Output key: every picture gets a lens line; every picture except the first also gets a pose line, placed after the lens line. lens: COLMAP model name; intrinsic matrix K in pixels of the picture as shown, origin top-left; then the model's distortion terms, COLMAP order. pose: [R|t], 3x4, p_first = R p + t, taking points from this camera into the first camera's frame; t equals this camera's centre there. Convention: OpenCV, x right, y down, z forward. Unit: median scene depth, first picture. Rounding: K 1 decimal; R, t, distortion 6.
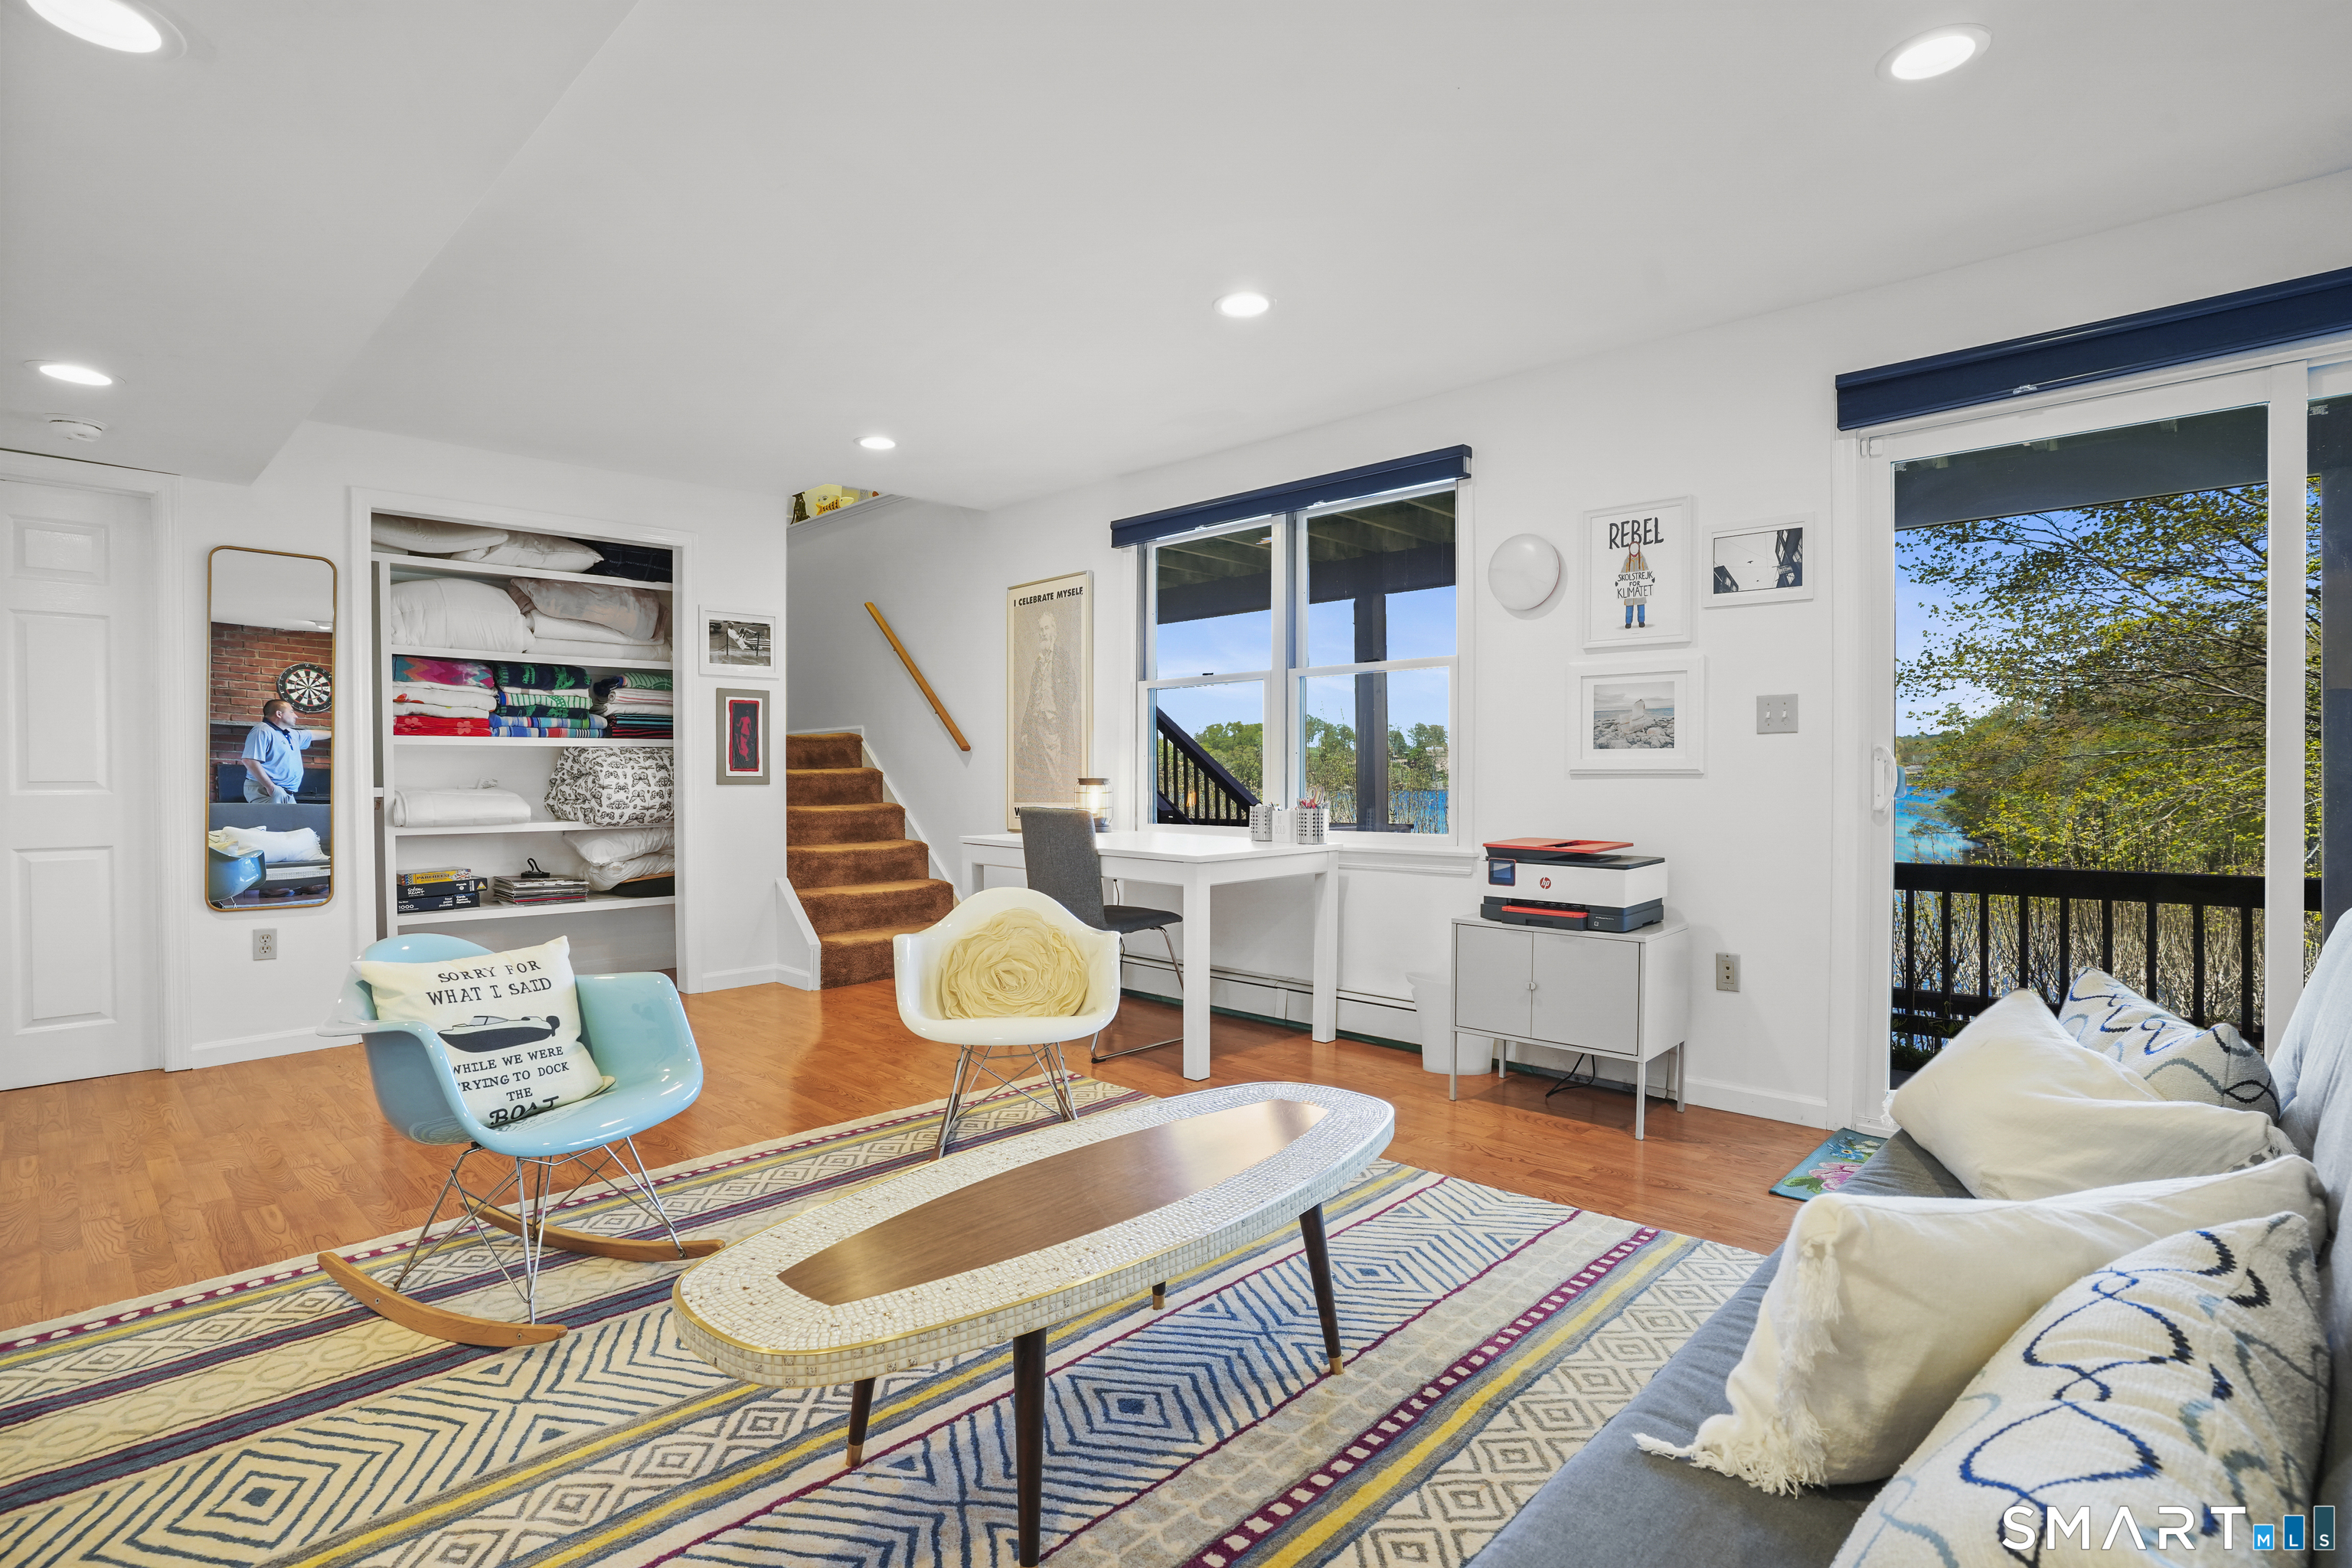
lens RADIAL K [[1126.9, 0, 1176.0], [0, 1126.9, 784.0], [0, 0, 1]] dist [-0.061259, 0.017424]
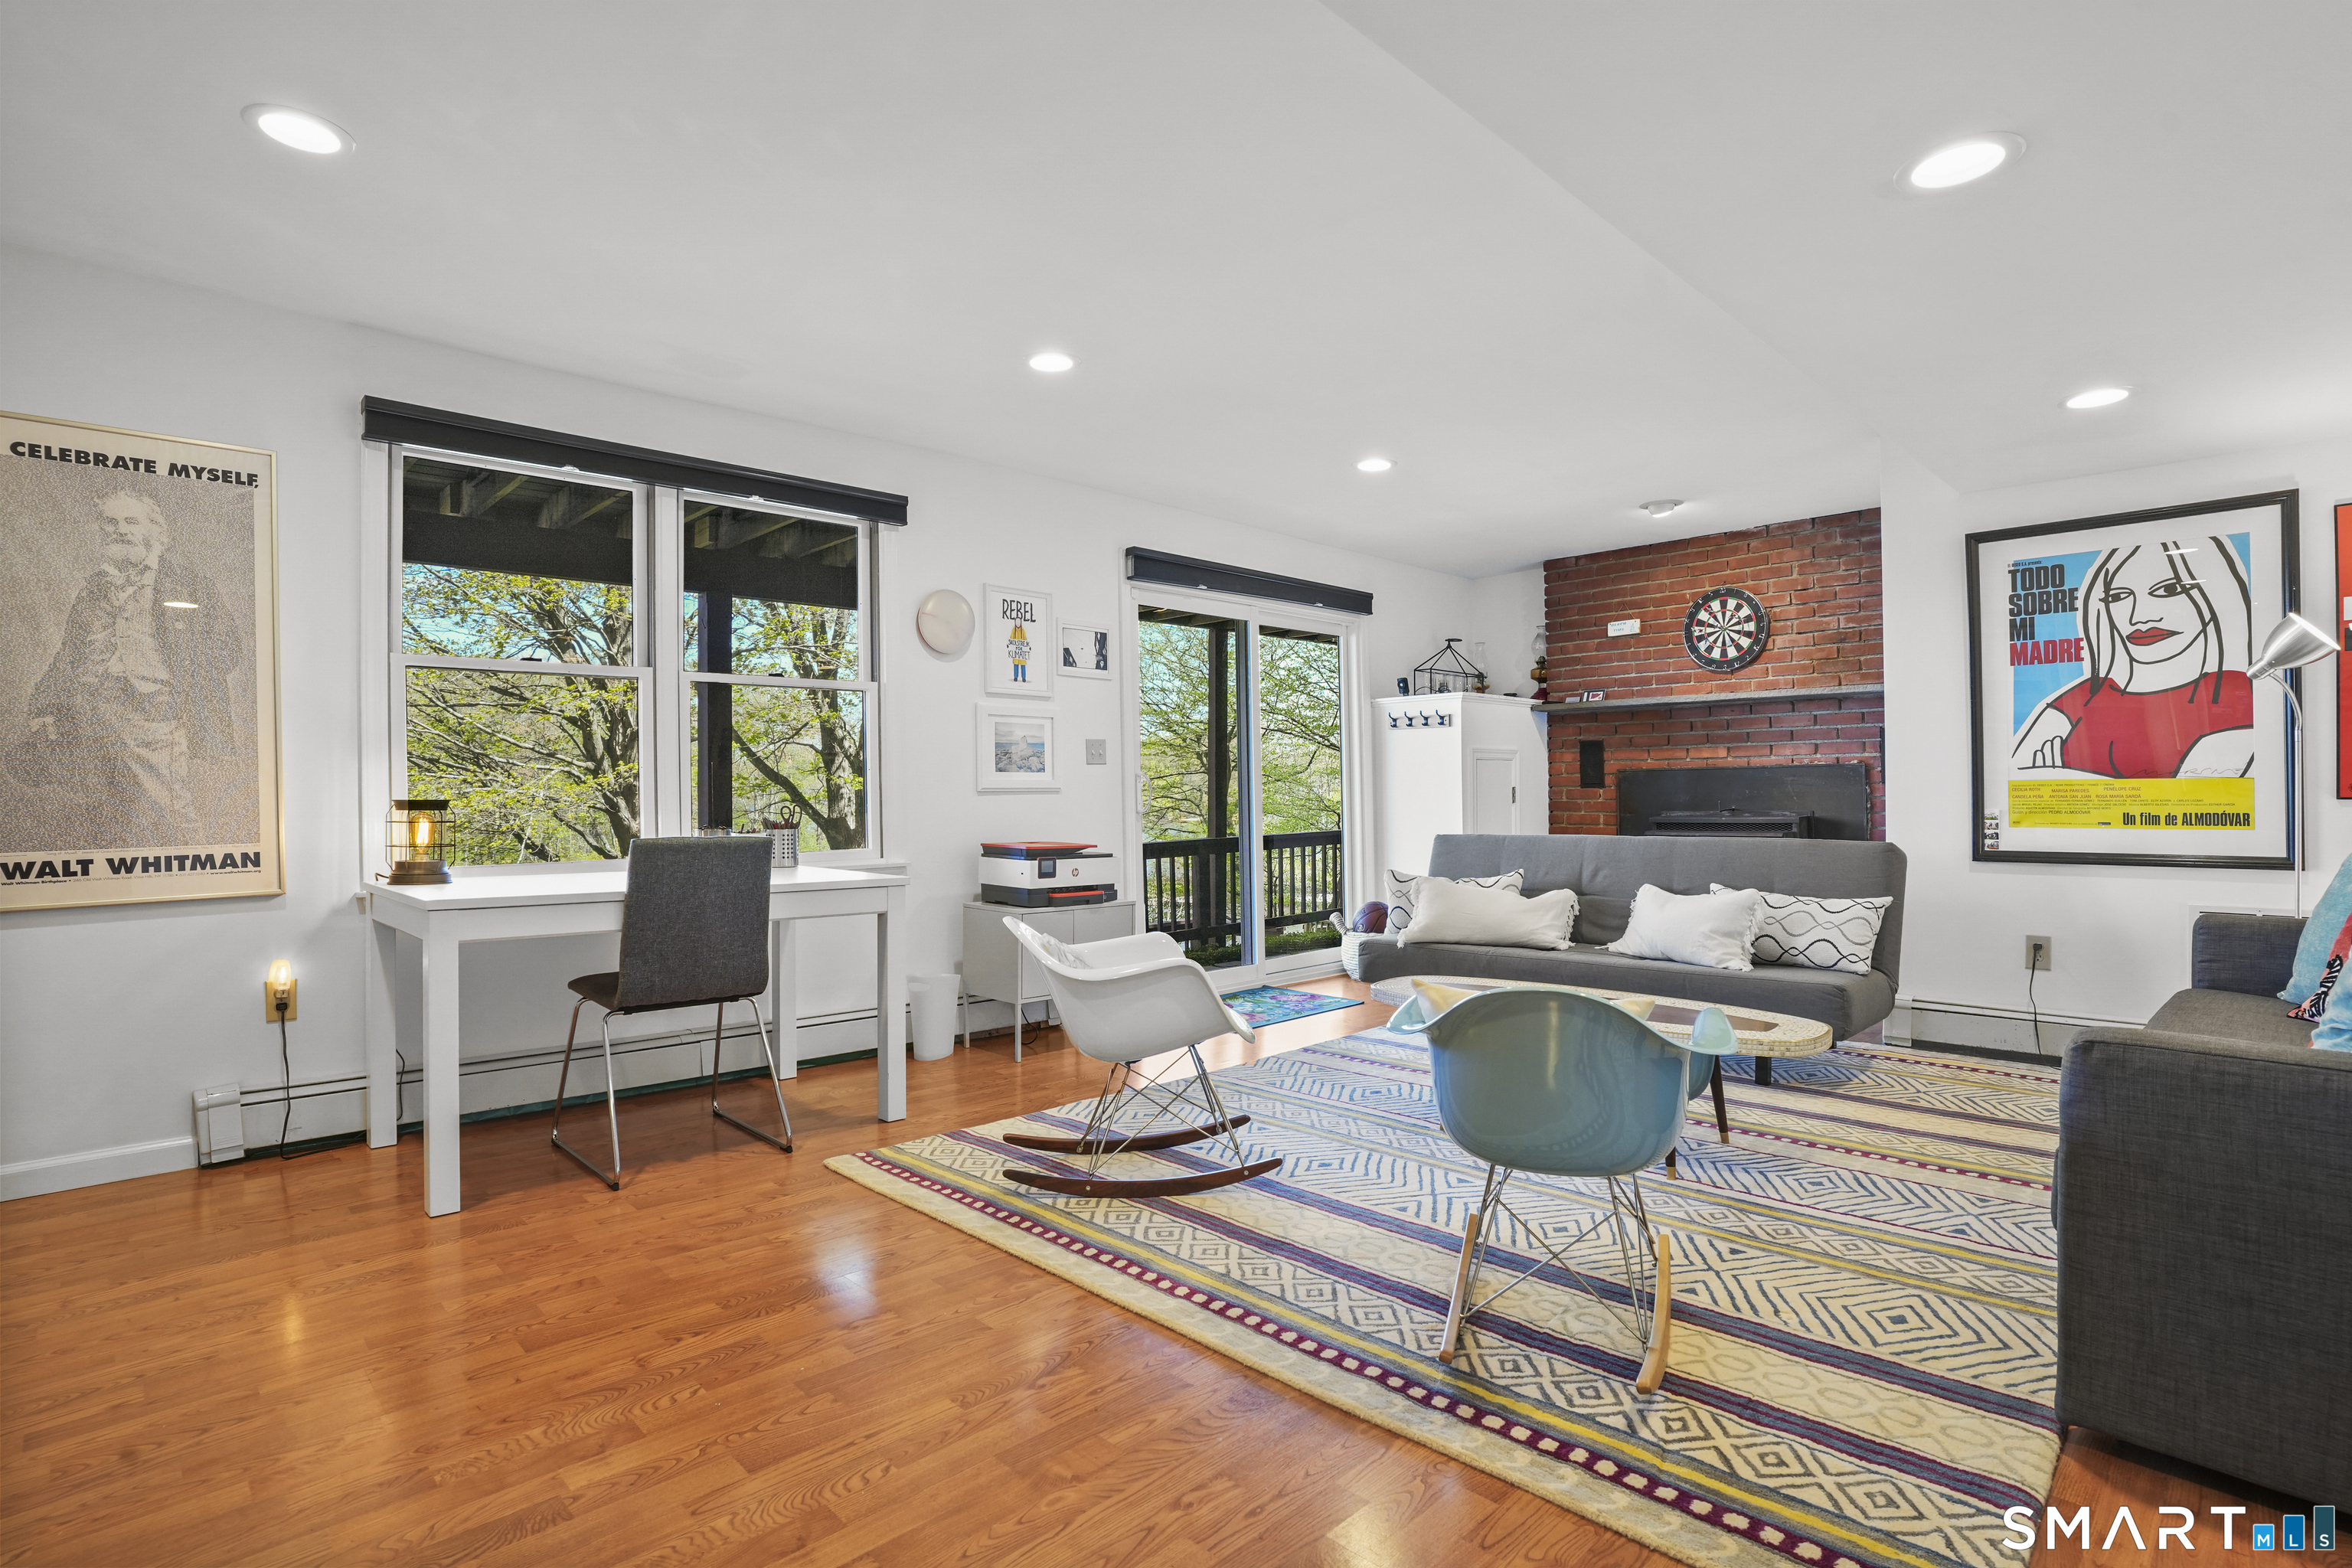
lens RADIAL K [[1126.9, 0, 1176.0], [0, 1126.9, 784.0], [0, 0, 1]] dist [-0.061259, 0.017424]
pose [[0.059761, 0.006769, 0.998190, -0.939362], [0.014746, 0.999862, -0.007663, -0.004565], [-0.998104, 0.015177, 0.059653, 0.747705]]
